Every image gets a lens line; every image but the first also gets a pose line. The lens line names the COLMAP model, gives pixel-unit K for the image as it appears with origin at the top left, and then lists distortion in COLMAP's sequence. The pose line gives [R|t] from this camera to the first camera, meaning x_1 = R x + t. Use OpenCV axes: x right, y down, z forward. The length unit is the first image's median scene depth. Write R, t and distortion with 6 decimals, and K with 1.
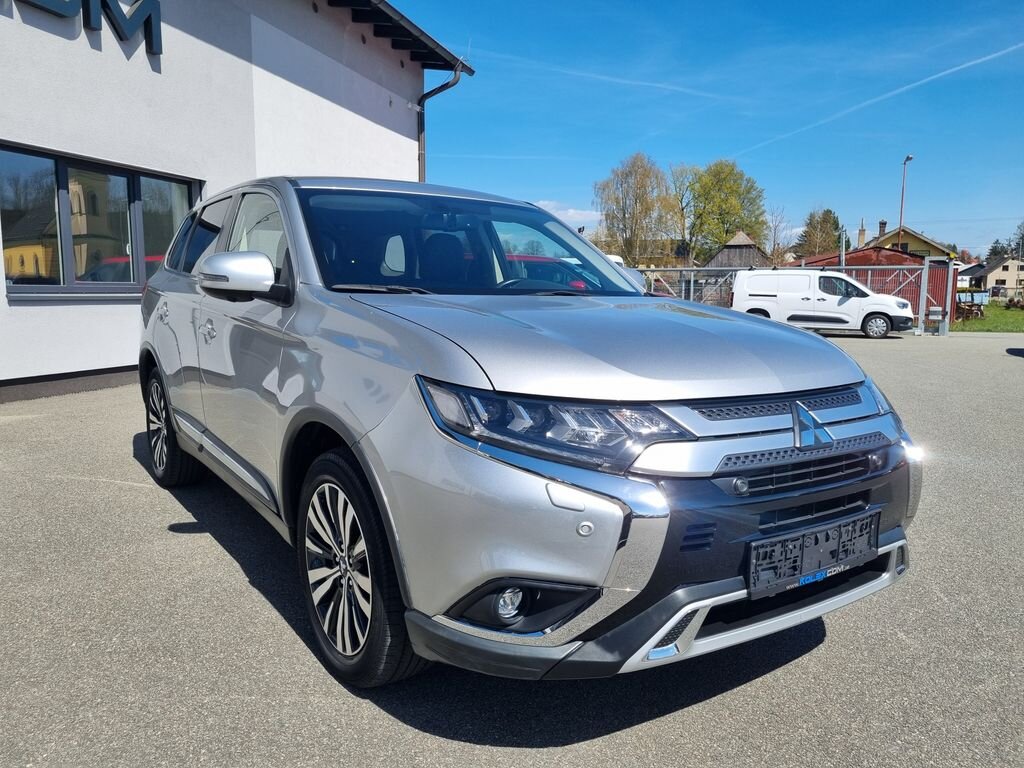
lens RADIAL K [[760.7, 0, 509.8], [0, 760.7, 388.5], [0, 0, 1]] dist [0.014731, -0.013065]
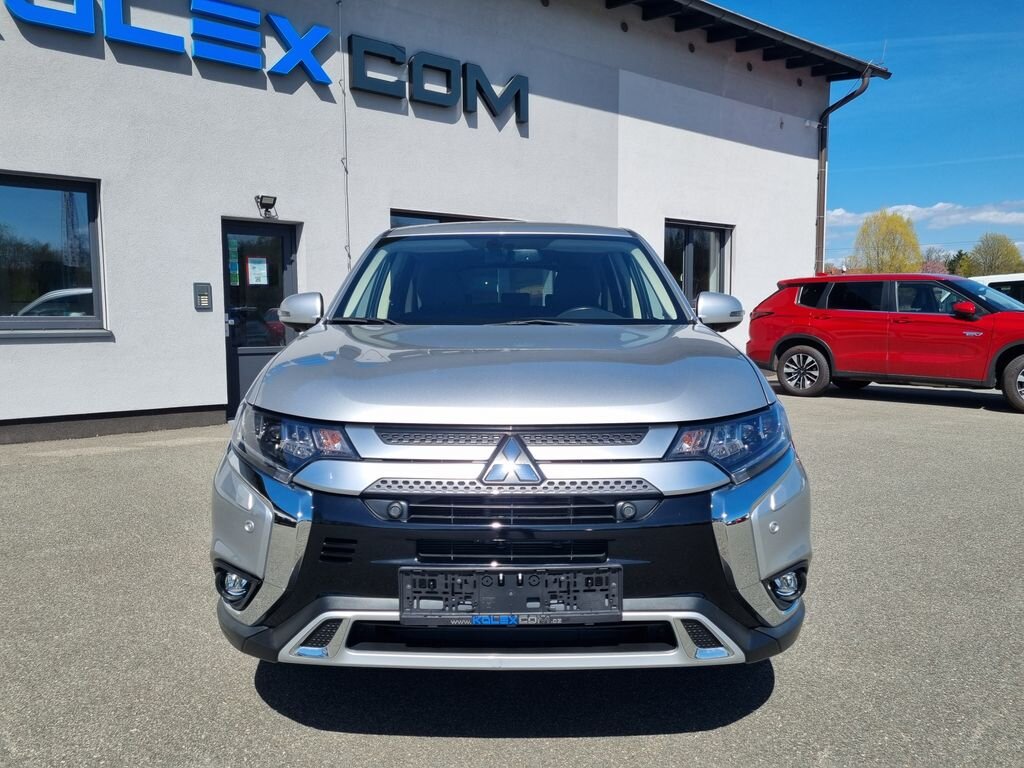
lens RADIAL K [[760.7, 0, 507.3], [0, 760.7, 380.6], [0, 0, 1]] dist [0.014731, -0.013065]
pose [[0.823871, 0.027125, -0.566128, 0.196241], [-0.053982, 0.998069, -0.030738, -0.004242], [0.564201, 0.055885, 0.823744, 0.045093]]
